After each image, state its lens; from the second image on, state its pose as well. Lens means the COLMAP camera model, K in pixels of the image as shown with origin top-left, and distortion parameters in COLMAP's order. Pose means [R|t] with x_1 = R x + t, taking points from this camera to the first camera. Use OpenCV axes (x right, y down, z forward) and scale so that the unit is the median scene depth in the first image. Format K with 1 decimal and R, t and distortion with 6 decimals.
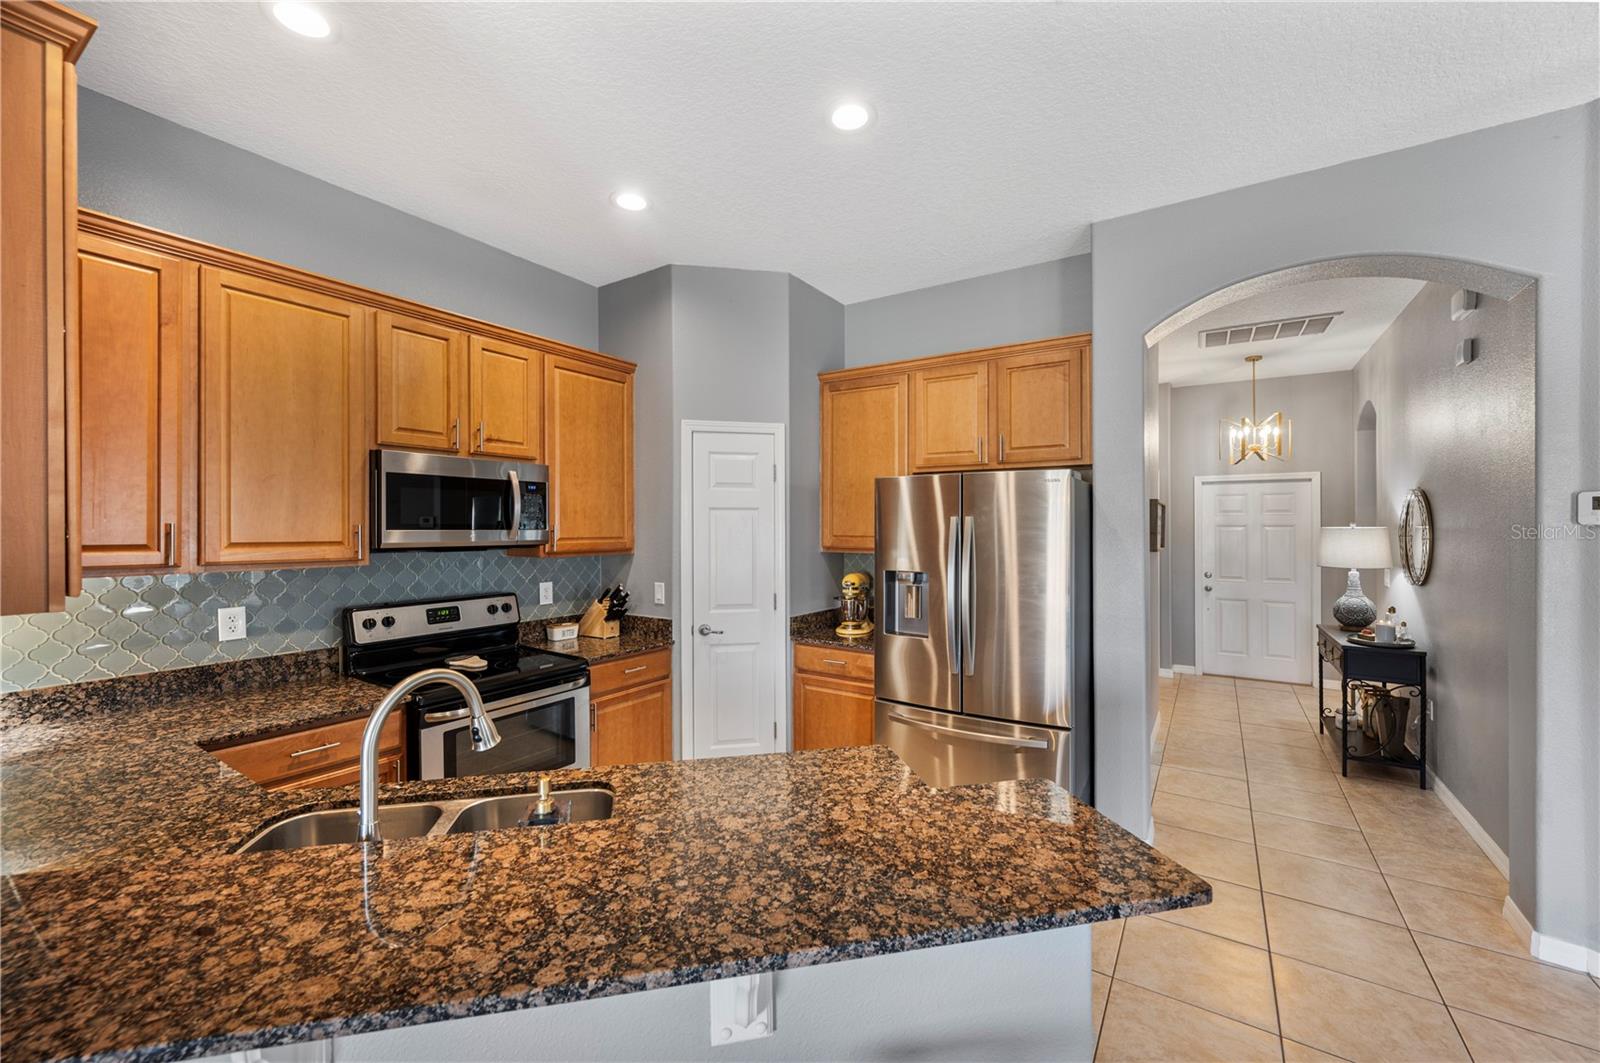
lens RADIAL K [[635.9, 0, 803.8], [0, 635.9, 524.7], [0, 0, 1]] dist [0.000775, -0.000712]
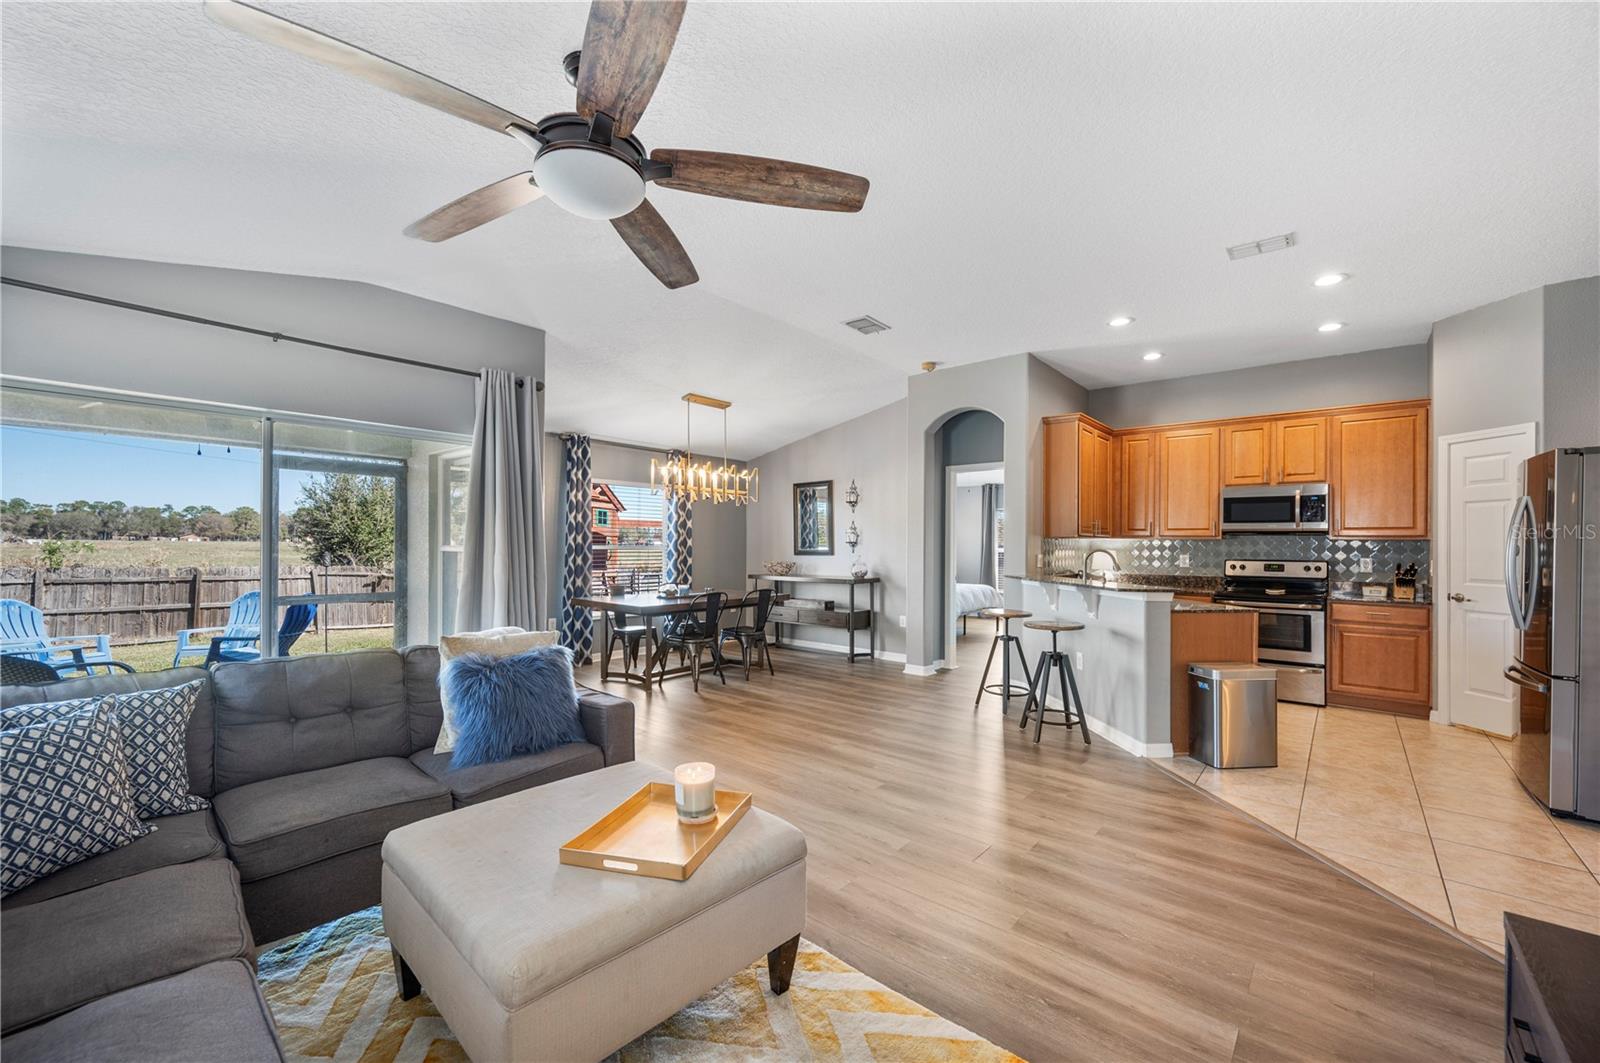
lens RADIAL K [[635.9, 0, 802.8], [0, 635.9, 542.4], [0, 0, 1]] dist [0.000775, -0.000712]
pose [[-0.131520, -0.004818, -0.991302, 1.298071], [-0.007381, 0.999965, -0.003881, 0.070208], [0.991286, 0.006806, -0.131551, -0.140649]]
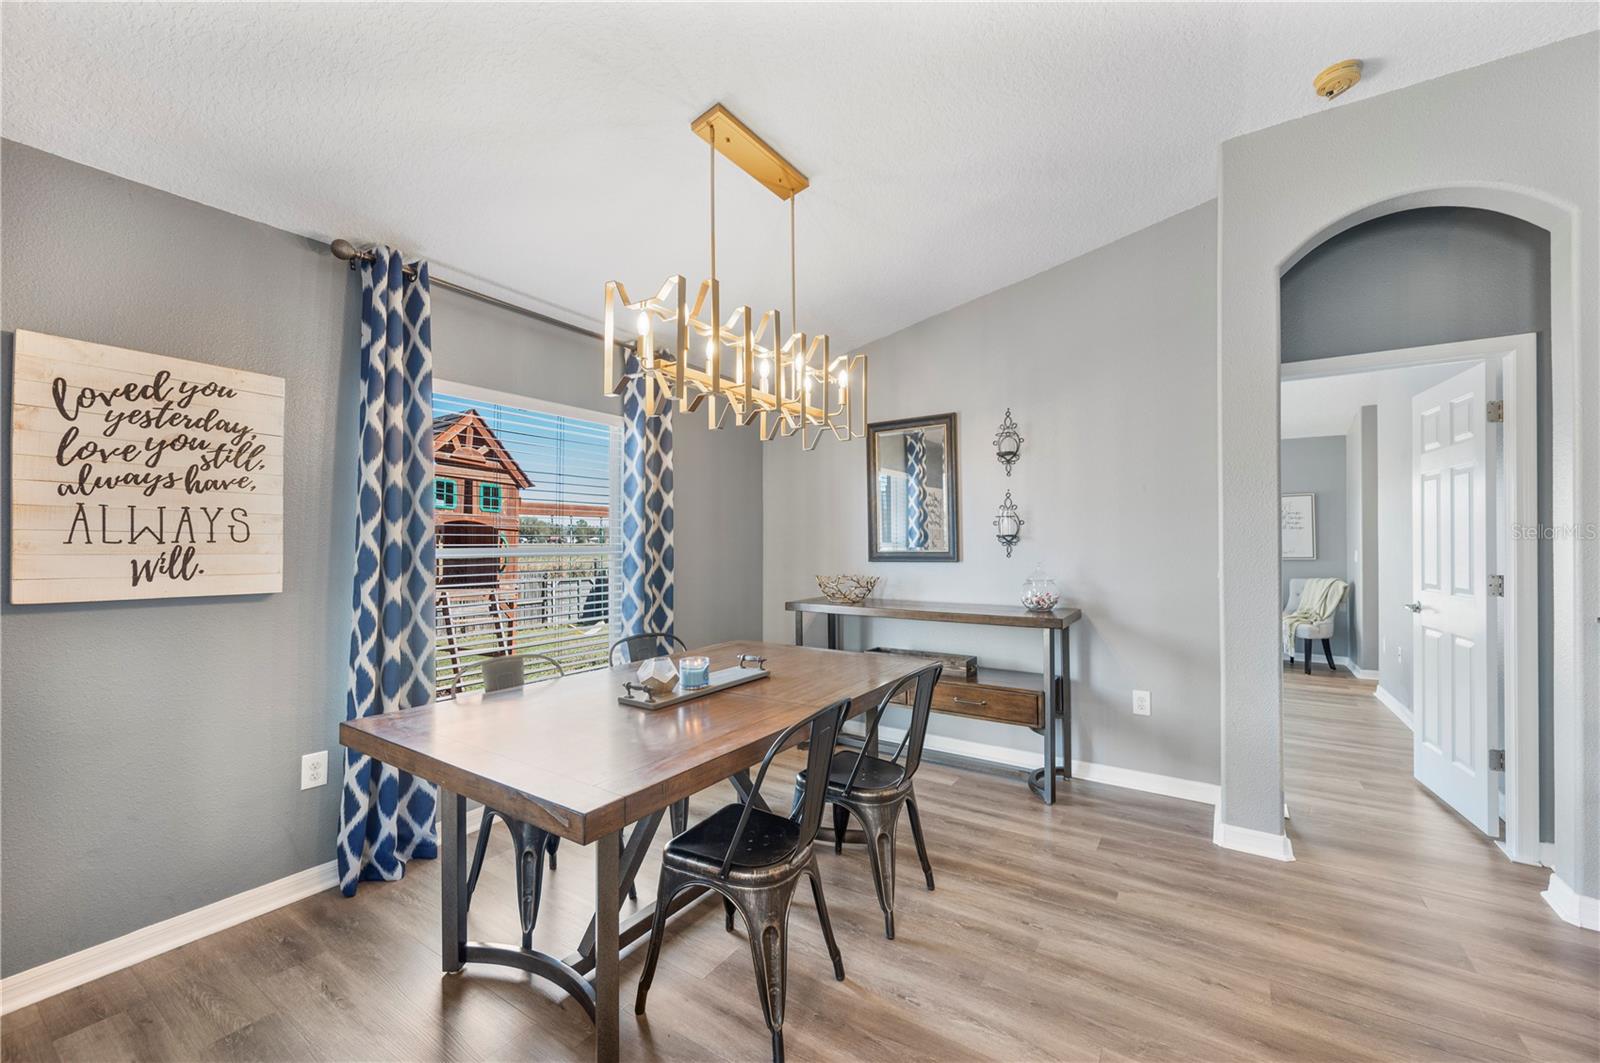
lens RADIAL K [[635.9, 0, 801.9], [0, 635.9, 535.8], [0, 0, 1]] dist [0.000775, -0.000712]
pose [[-0.008502, -0.006817, -0.999941, 0.232453], [0.000853, 0.999976, -0.006824, 0.066767], [0.999963, -0.000911, -0.008496, -0.584729]]
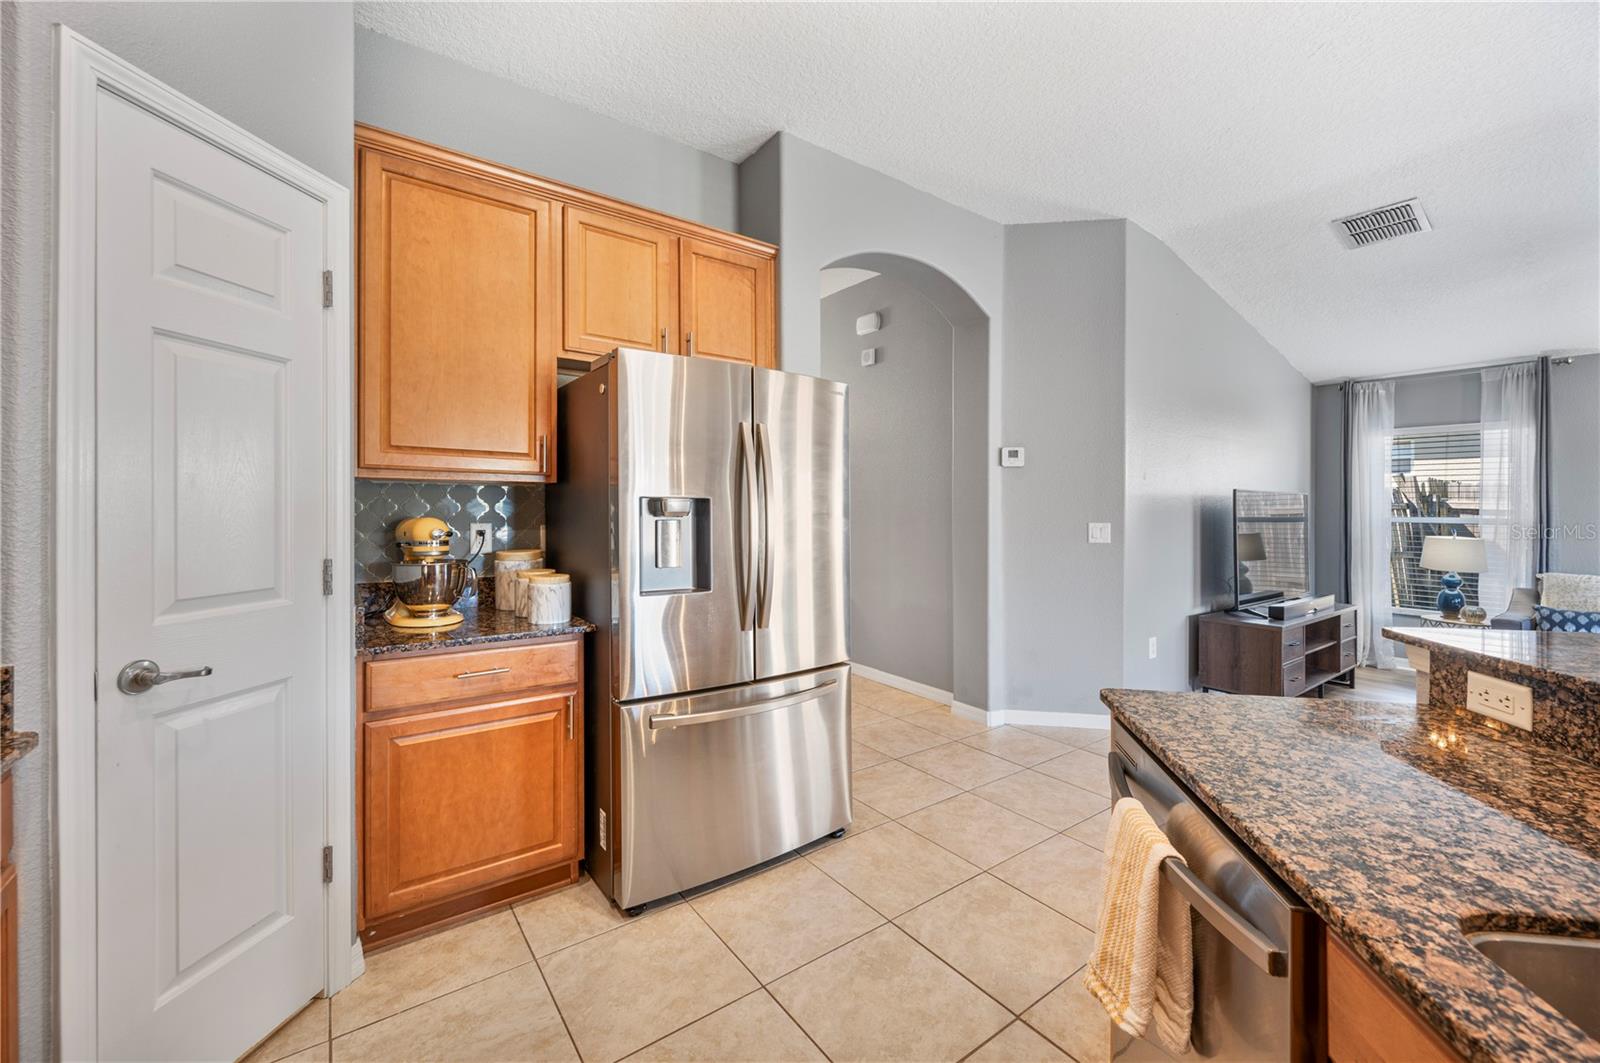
lens RADIAL K [[635.9, 0, 805.3], [0, 635.9, 515.3], [0, 0, 1]] dist [0.000775, -0.000712]
pose [[0.358001, -0.007126, 0.933694, -0.358751], [-0.009908, 0.999886, 0.011430, 0.072076], [-0.933668, -0.013343, 0.357890, 0.550940]]
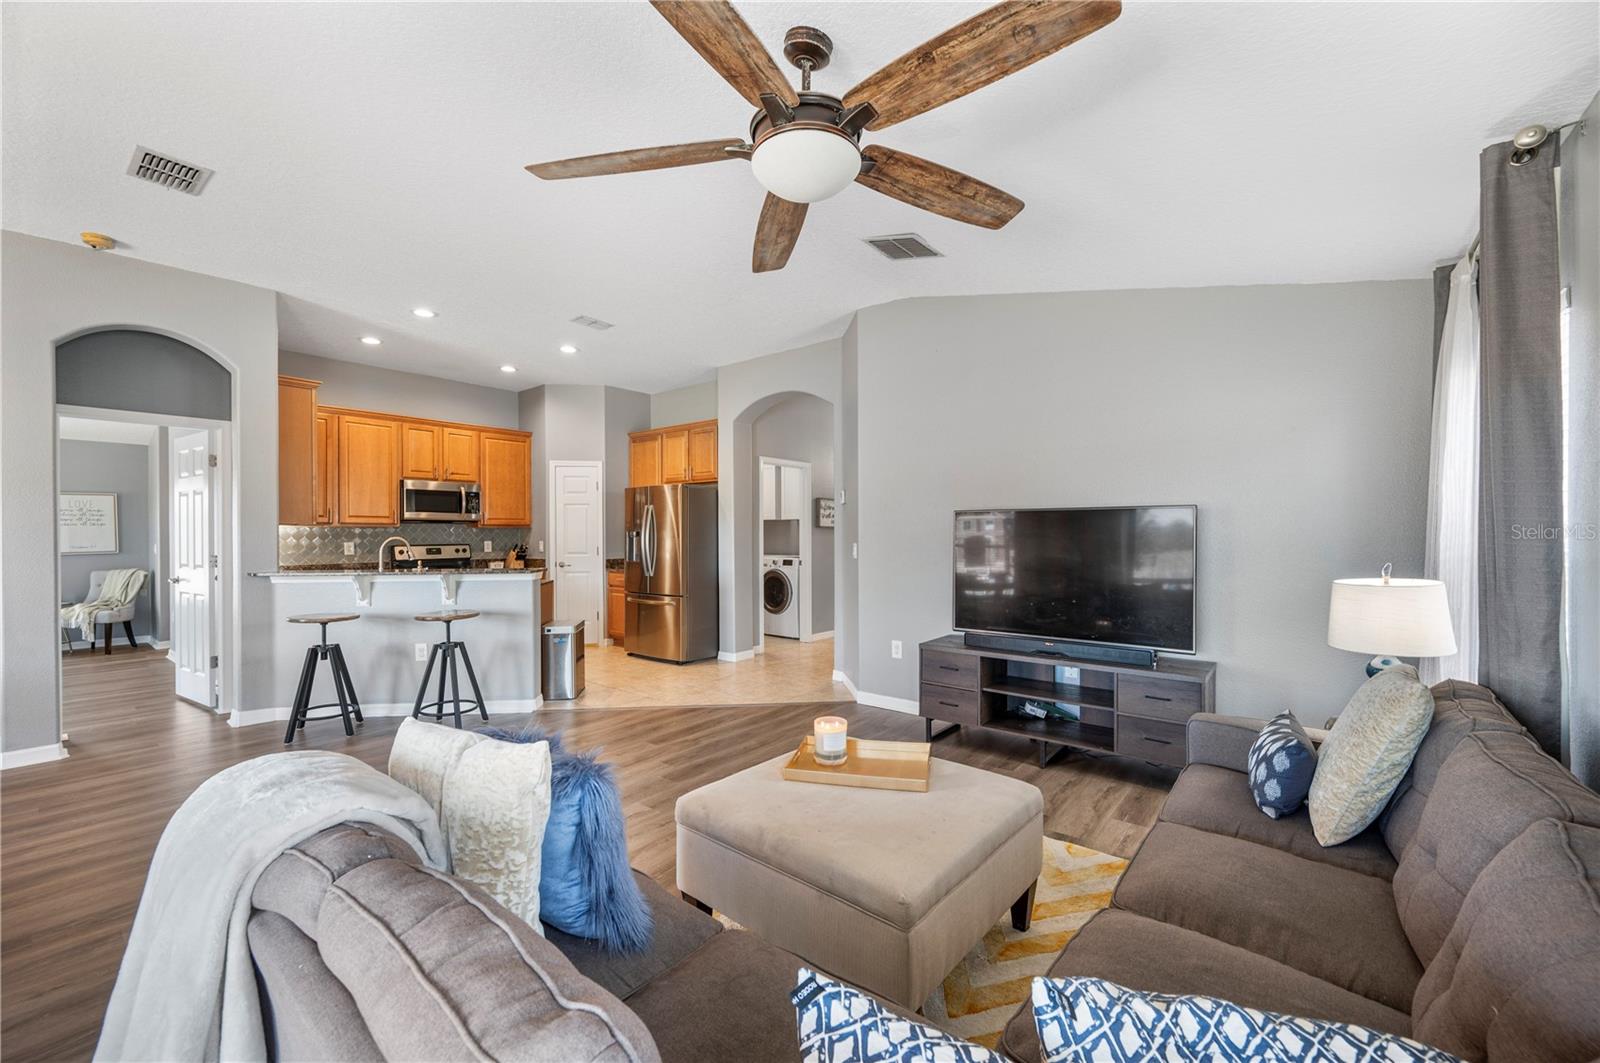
lens RADIAL K [[635.9, 0, 796.7], [0, 635.9, 532.5], [0, 0, 1]] dist [0.000775, -0.000712]
pose [[0.994222, -0.004331, -0.107258, 0.812161], [0.004306, 0.999991, -0.000462, 0.069023], [0.107259, -0.000003, 0.994231, -0.941239]]
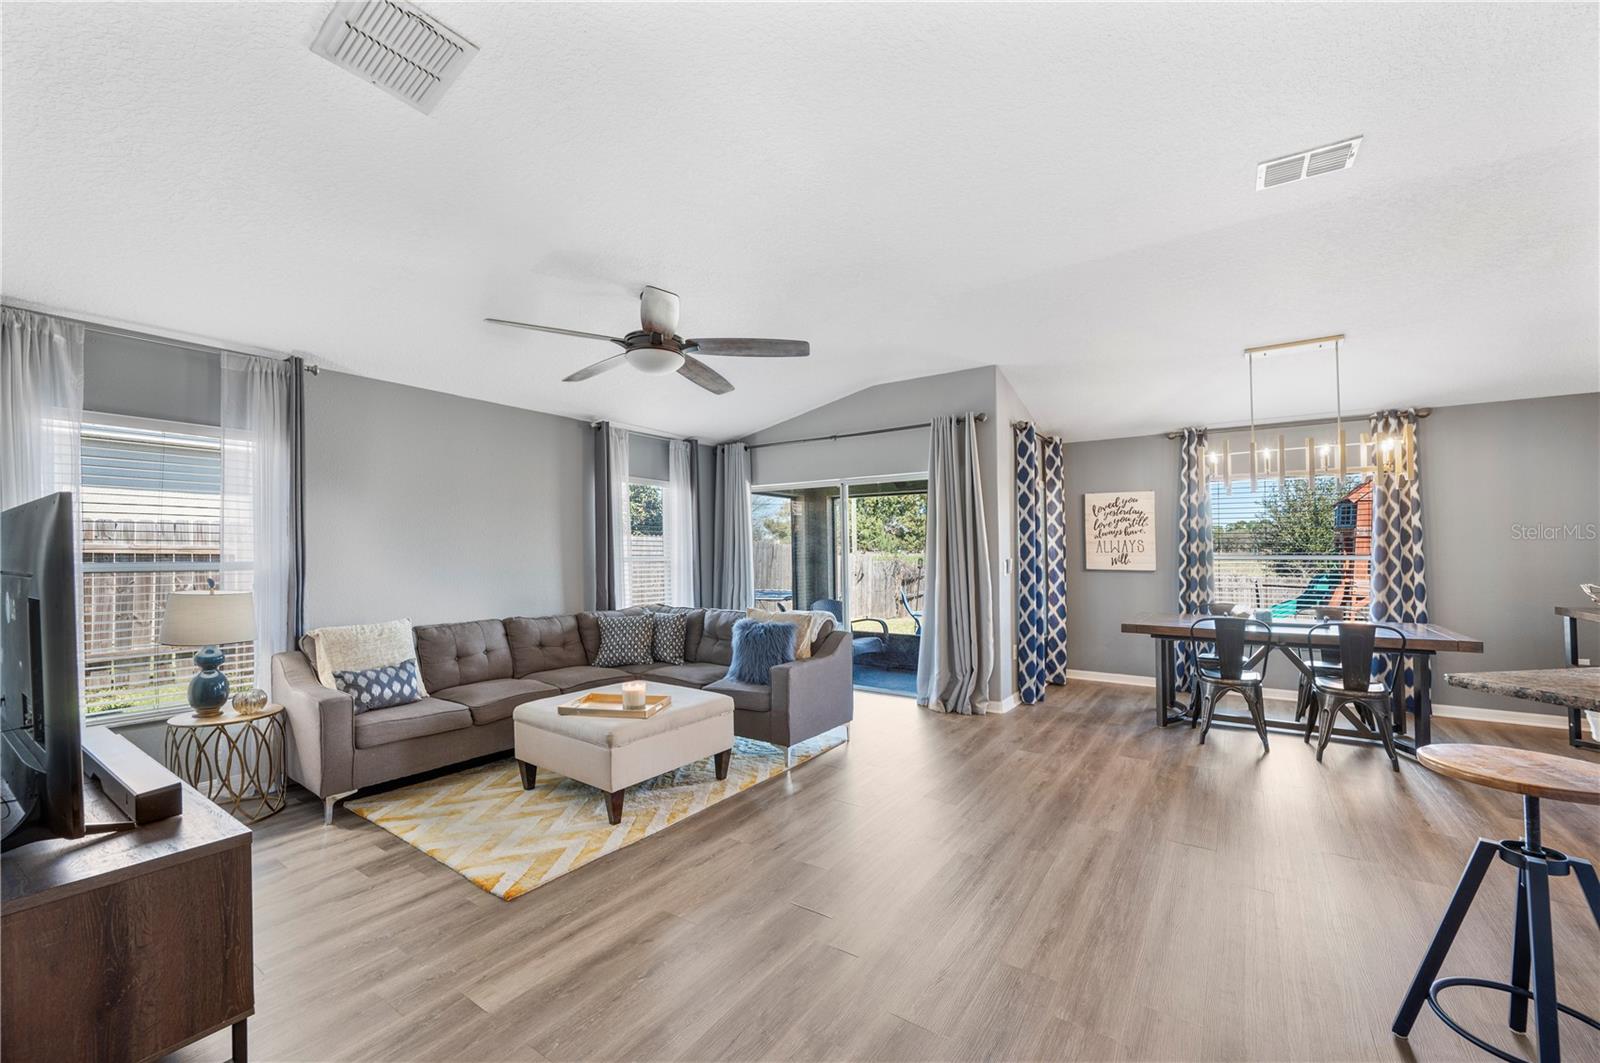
lens RADIAL K [[635.9, 0, 793.4], [0, 635.9, 543.8], [0, 0, 1]] dist [0.000775, -0.000712]
pose [[-0.999656, 0.004317, 0.025872, 0.525393], [0.003873, 0.999845, -0.017196, 0.071835], [-0.025943, -0.017090, -0.999517, 0.624216]]
